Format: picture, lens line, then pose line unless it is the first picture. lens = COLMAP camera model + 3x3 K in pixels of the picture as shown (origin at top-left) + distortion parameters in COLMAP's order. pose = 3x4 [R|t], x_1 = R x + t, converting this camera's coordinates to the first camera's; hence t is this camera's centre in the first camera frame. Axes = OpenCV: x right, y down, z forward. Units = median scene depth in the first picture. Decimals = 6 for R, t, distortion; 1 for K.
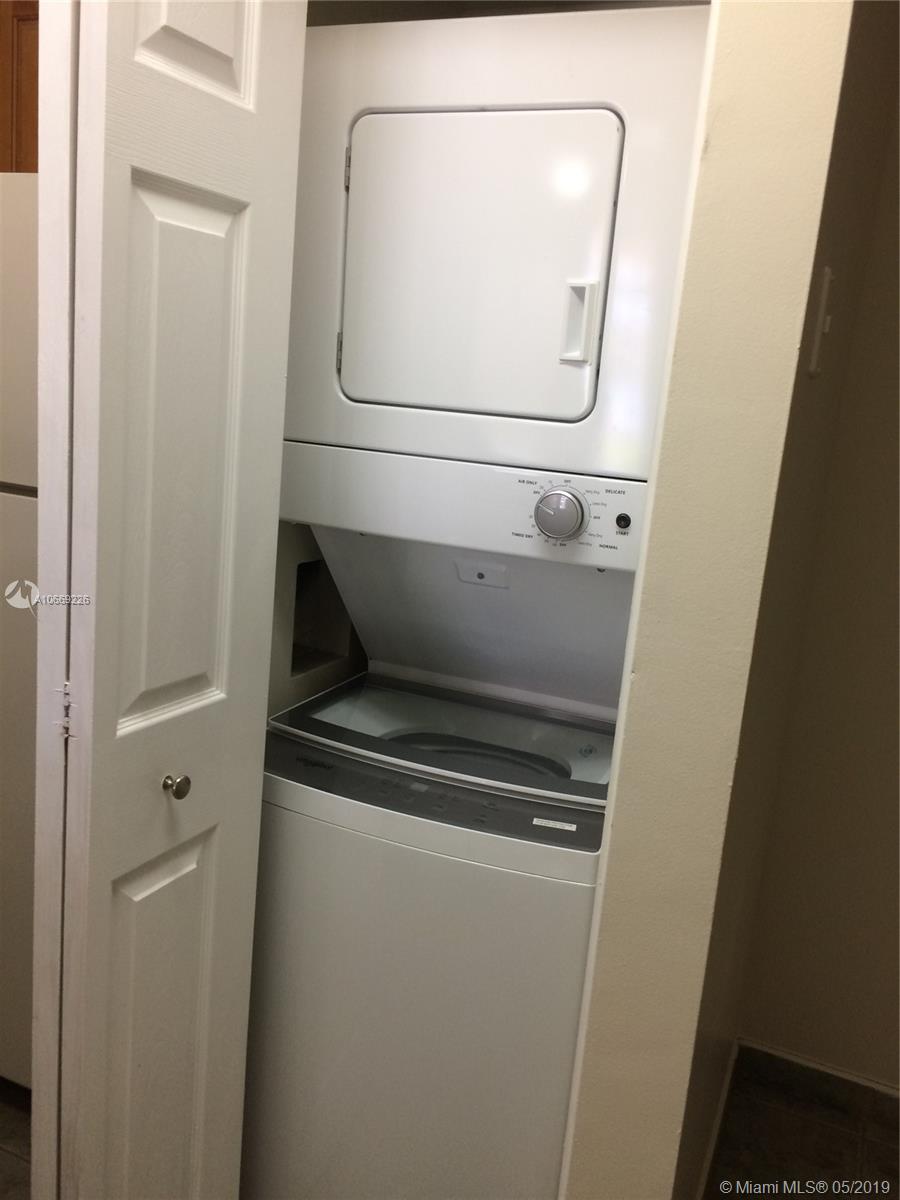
lens RADIAL K [[1037.4, 0, 447.4], [0, 1037.4, 597.3], [0, 0, 1]] dist [0.086375, -0.116138]
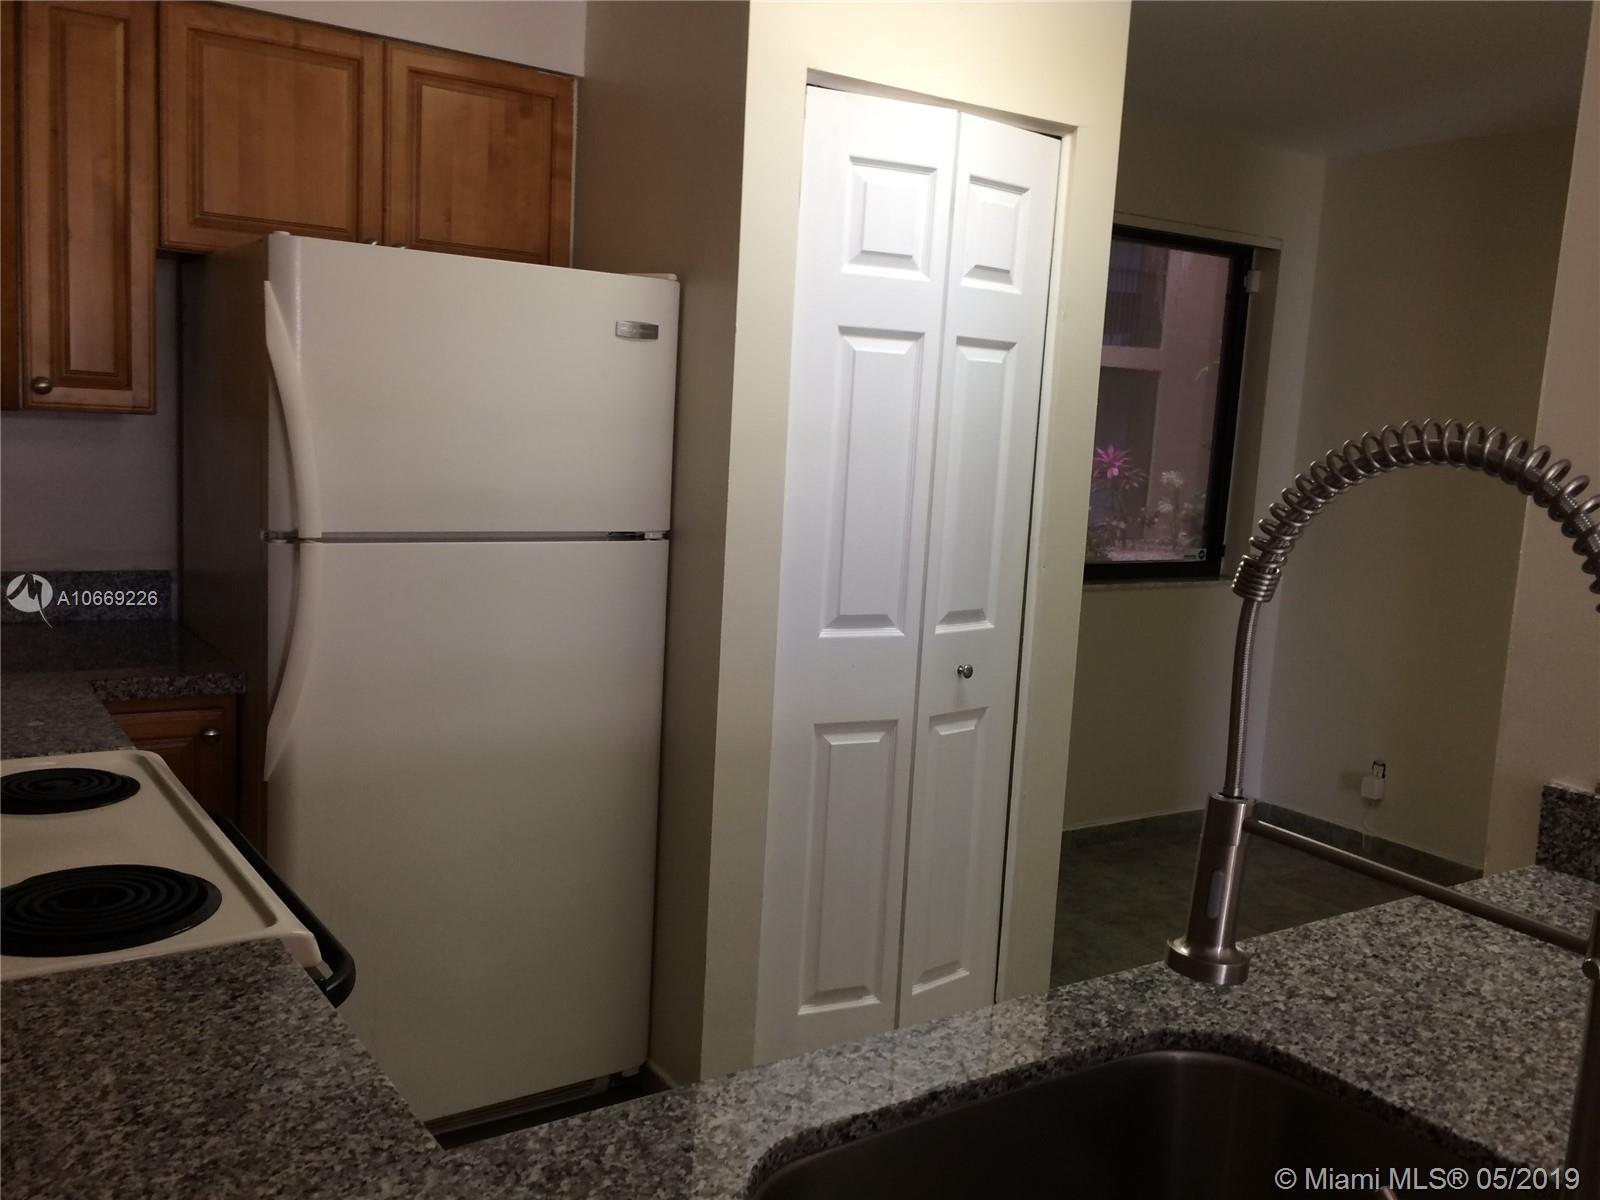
lens RADIAL K [[1383.2, 0, 801.2], [0, 1383.2, 602.8], [0, 0, 1]] dist [0.086375, -0.116138]
pose [[0.943317, 0.005255, -0.331851, 0.245881], [-0.040860, 0.994107, -0.100408, 0.309208], [0.329368, 0.108276, 0.937973, -1.255375]]
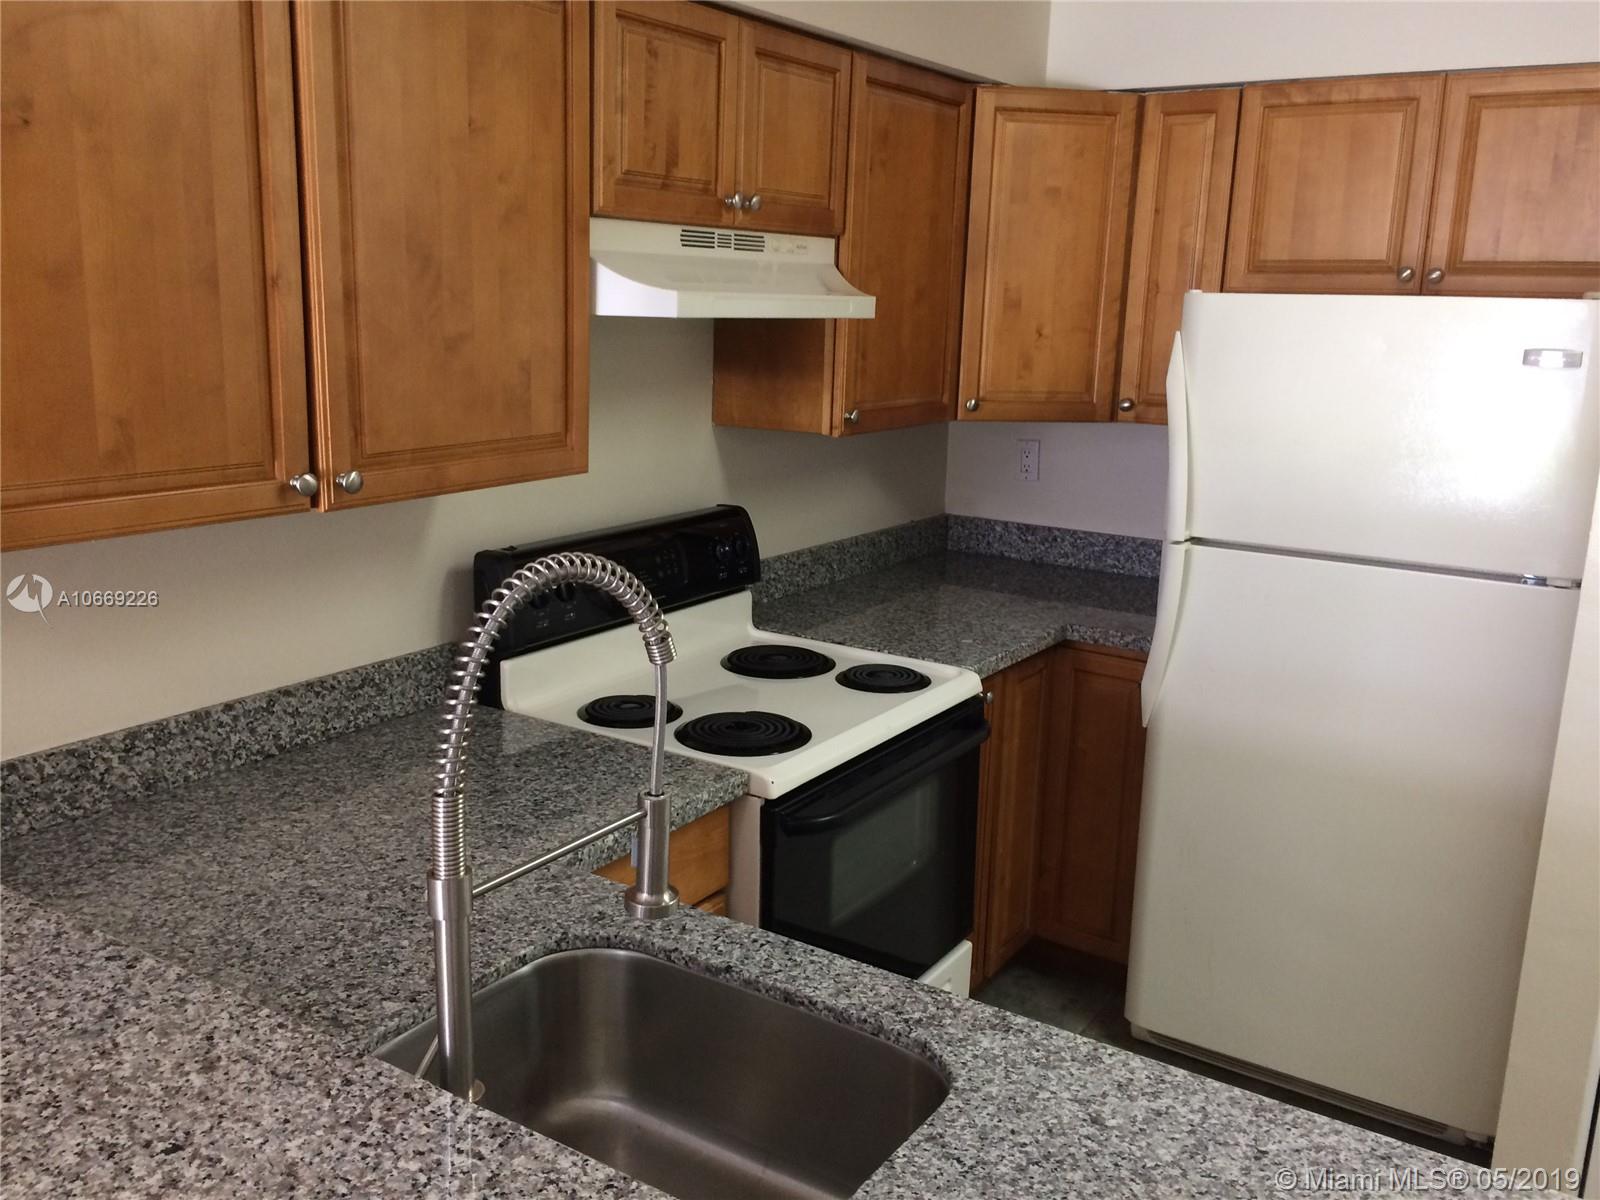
lens RADIAL K [[1383.2, 0, 790.0], [0, 1383.2, 601.4], [0, 0, 1]] dist [0.086375, -0.116138]
pose [[0.048090, 0.133505, -0.989881, 1.209708], [-0.236652, 0.964333, 0.118563, 0.047979], [0.970404, 0.228556, 0.077969, -0.524068]]
